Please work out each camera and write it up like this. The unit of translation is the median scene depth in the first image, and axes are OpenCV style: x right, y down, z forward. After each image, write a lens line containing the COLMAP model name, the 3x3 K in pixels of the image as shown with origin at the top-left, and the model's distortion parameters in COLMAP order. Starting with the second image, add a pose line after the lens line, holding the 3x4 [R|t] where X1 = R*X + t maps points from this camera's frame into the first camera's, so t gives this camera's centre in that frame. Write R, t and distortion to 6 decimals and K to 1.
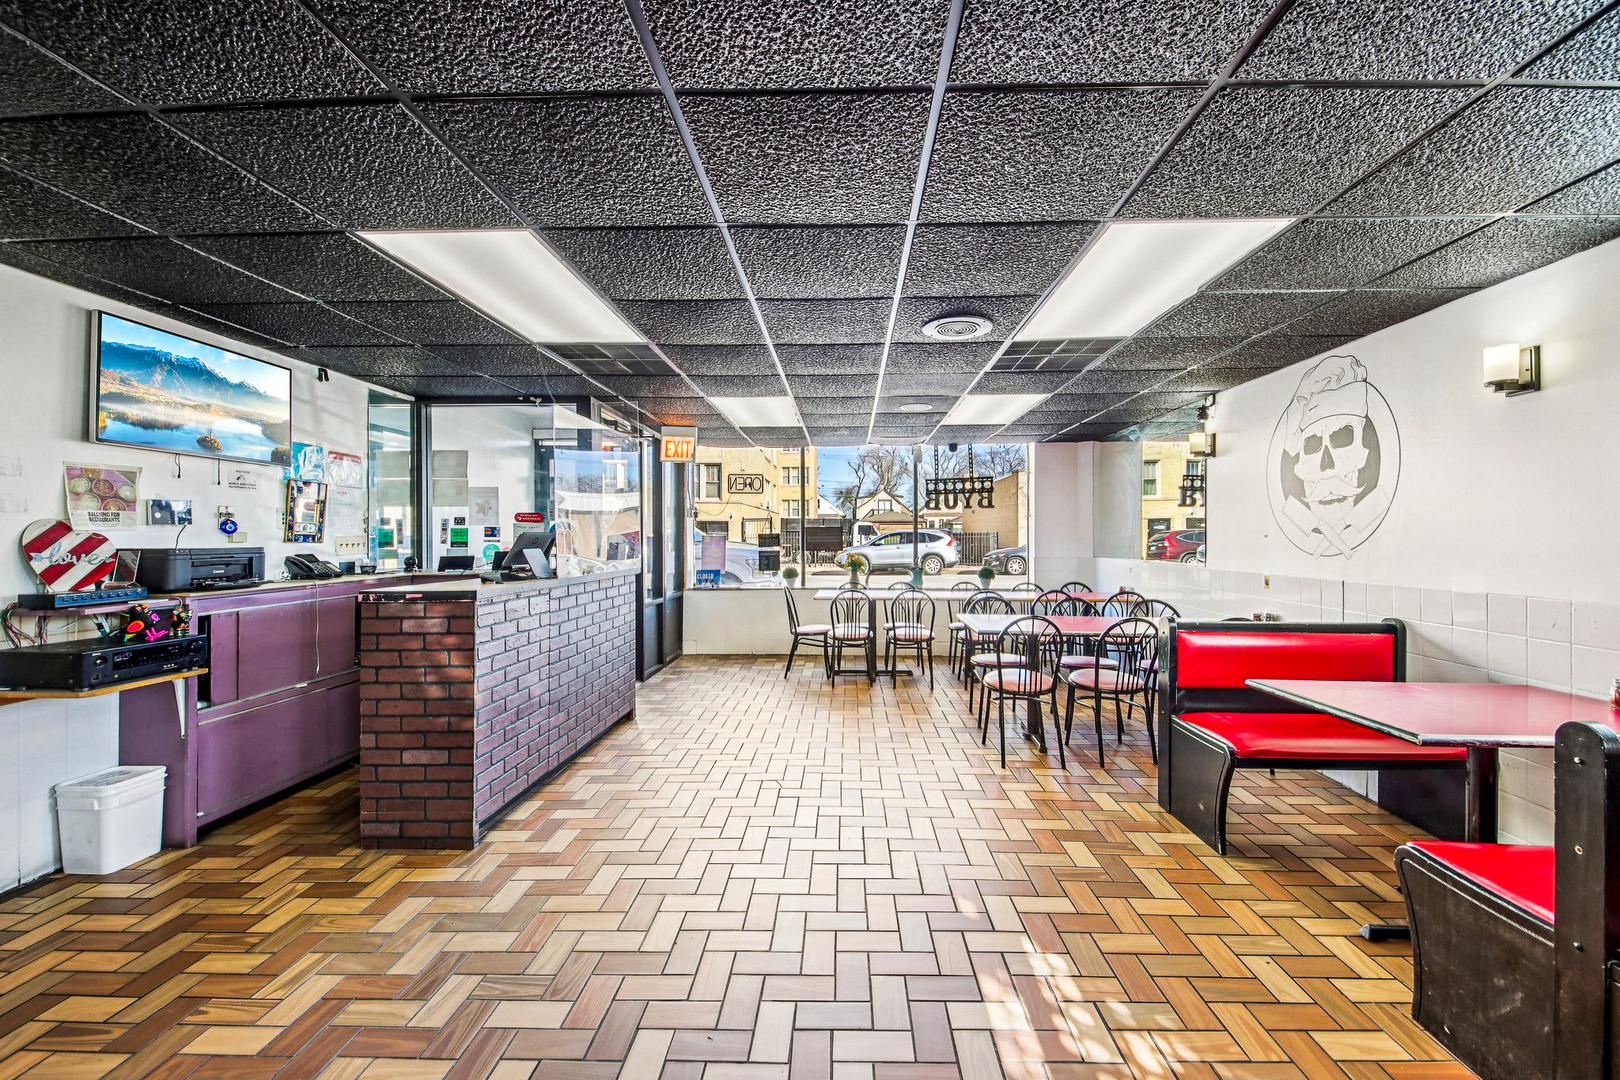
lens RADIAL K [[631.7, 0, 796.2], [0, 631.7, 543.0], [0, 0, 1]] dist [-0.015027, -0.000275]
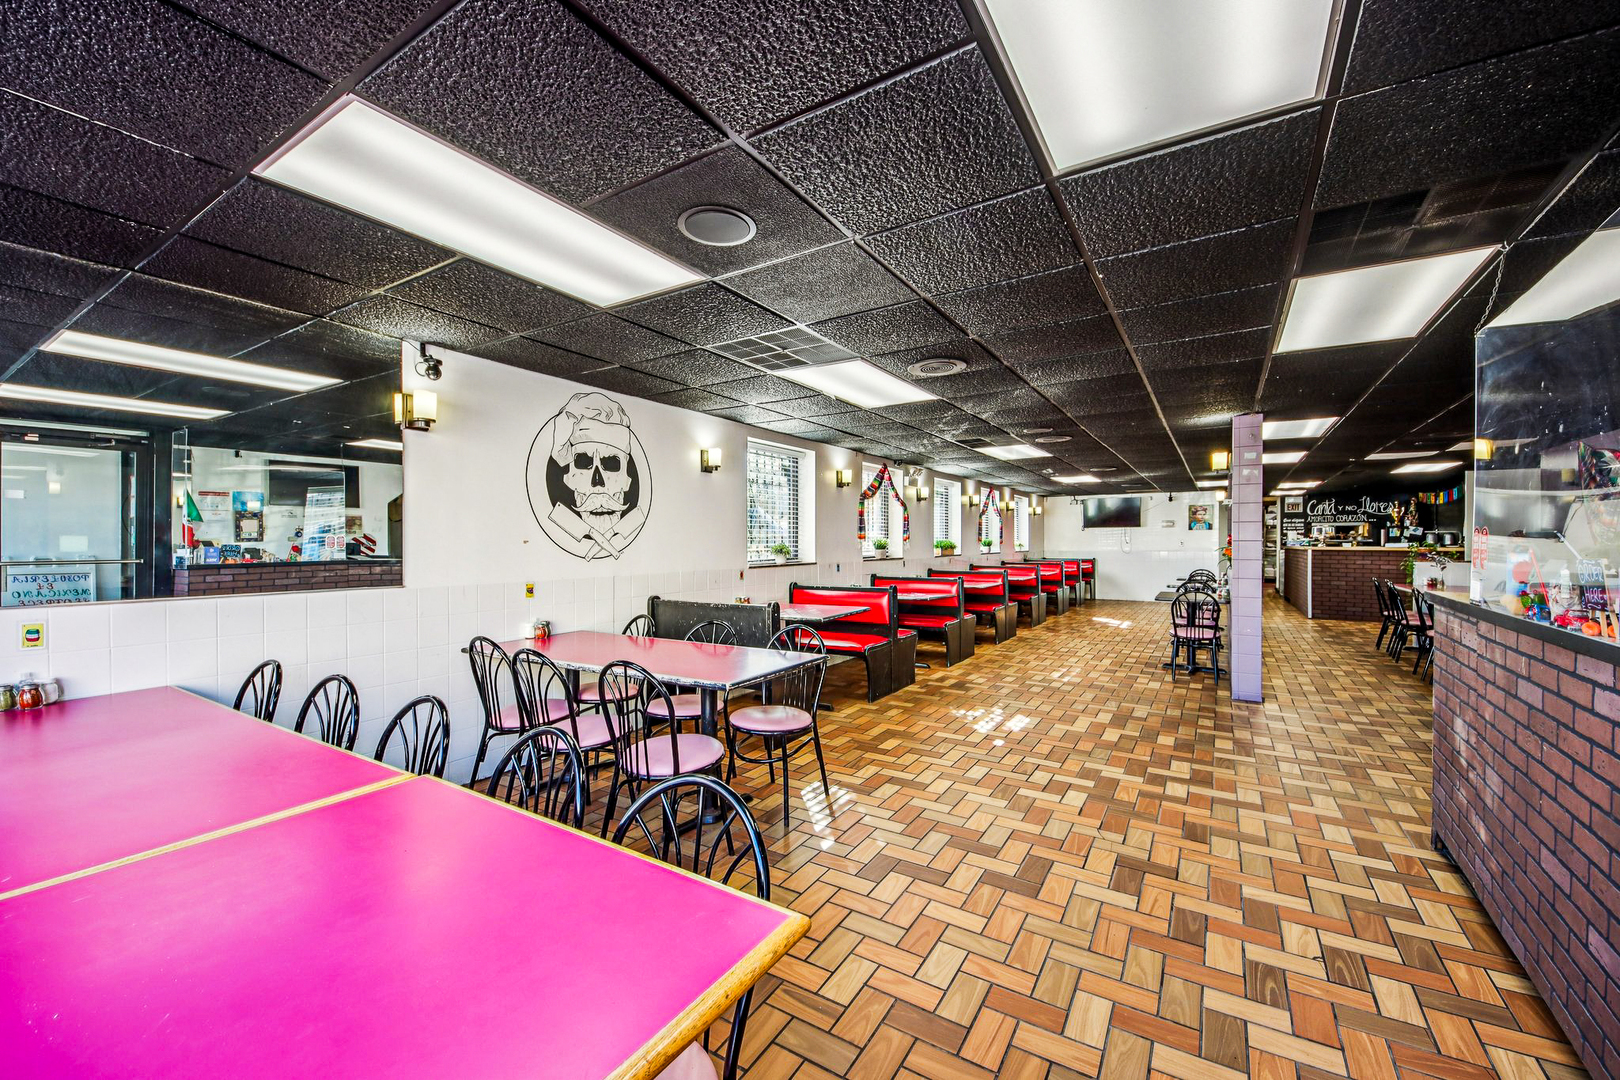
lens RADIAL K [[631.7, 0, 796.2], [0, 631.7, 543.0], [0, 0, 1]] dist [-0.015027, -0.000275]
pose [[-0.872089, 0.001275, 0.489346, -0.104115], [0.007072, 0.999925, 0.009999, -0.021308], [-0.489297, 0.012181, -0.872032, 2.337244]]
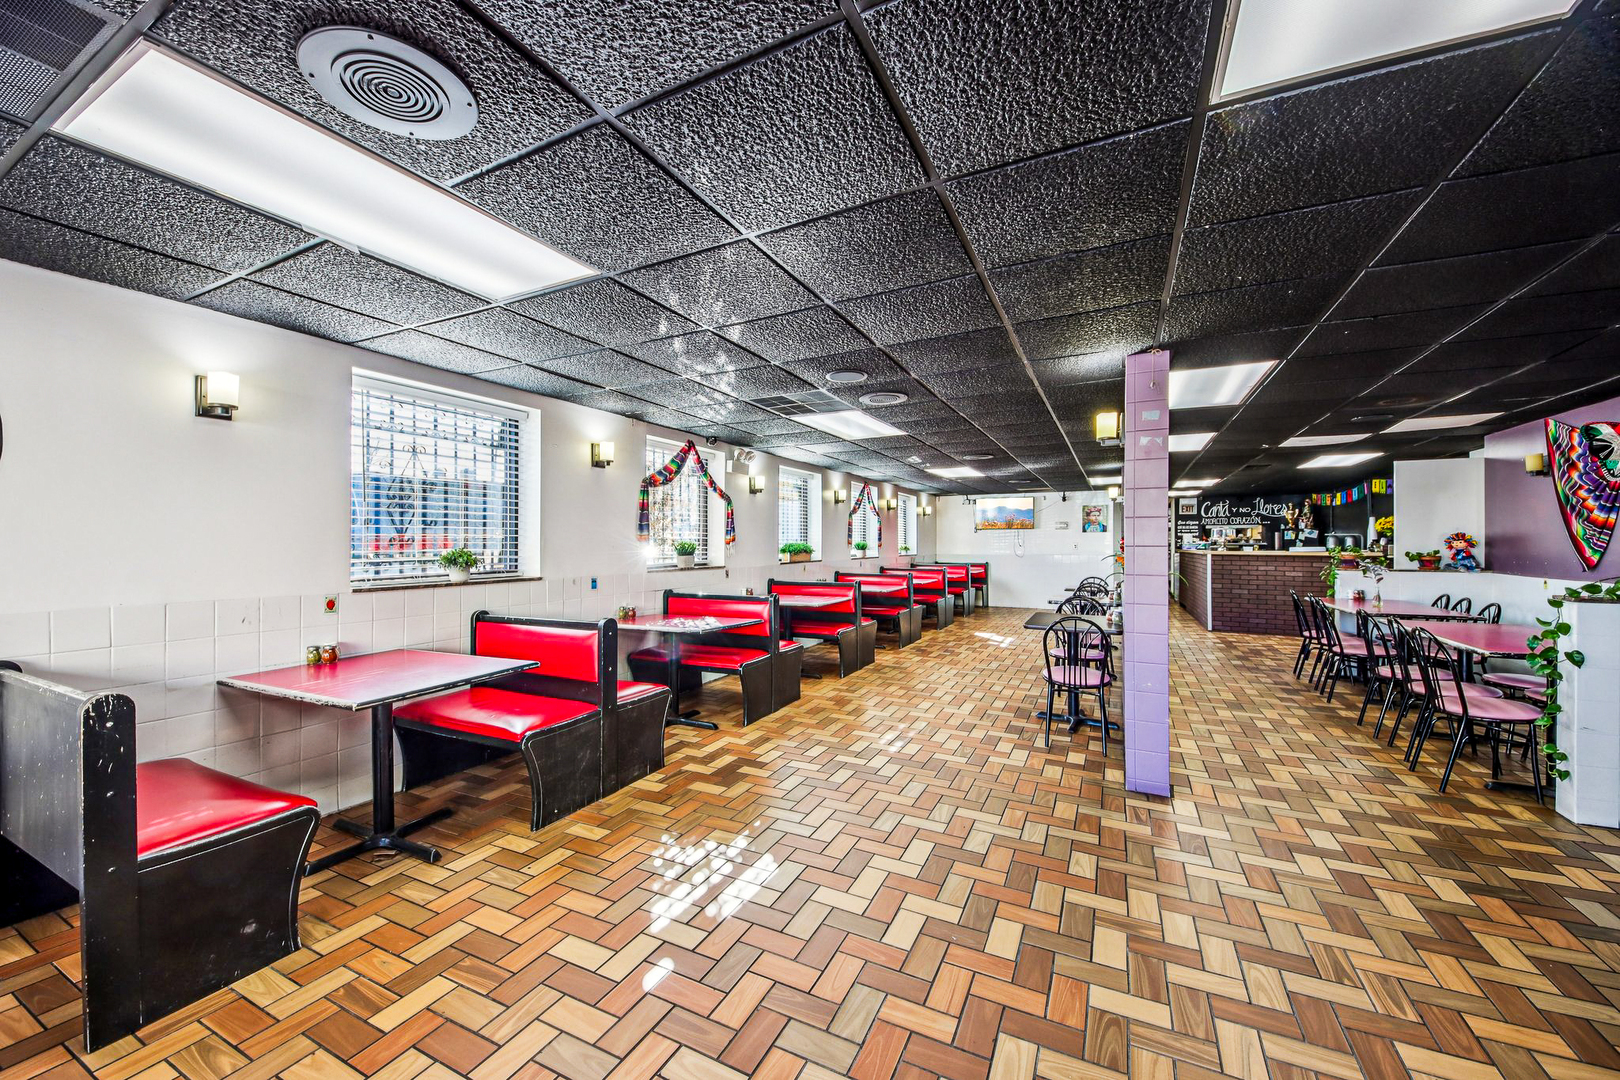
lens RADIAL K [[599.6, 0, 815.3], [0, 599.6, 540.1], [0, 0, 1]] dist [0.041986, -0.019193]
pose [[-0.928344, 0.002311, 0.371714, -0.204200], [0.004062, 0.999984, 0.003927, -0.019382], [-0.371699, 0.005155, -0.928339, 1.378489]]
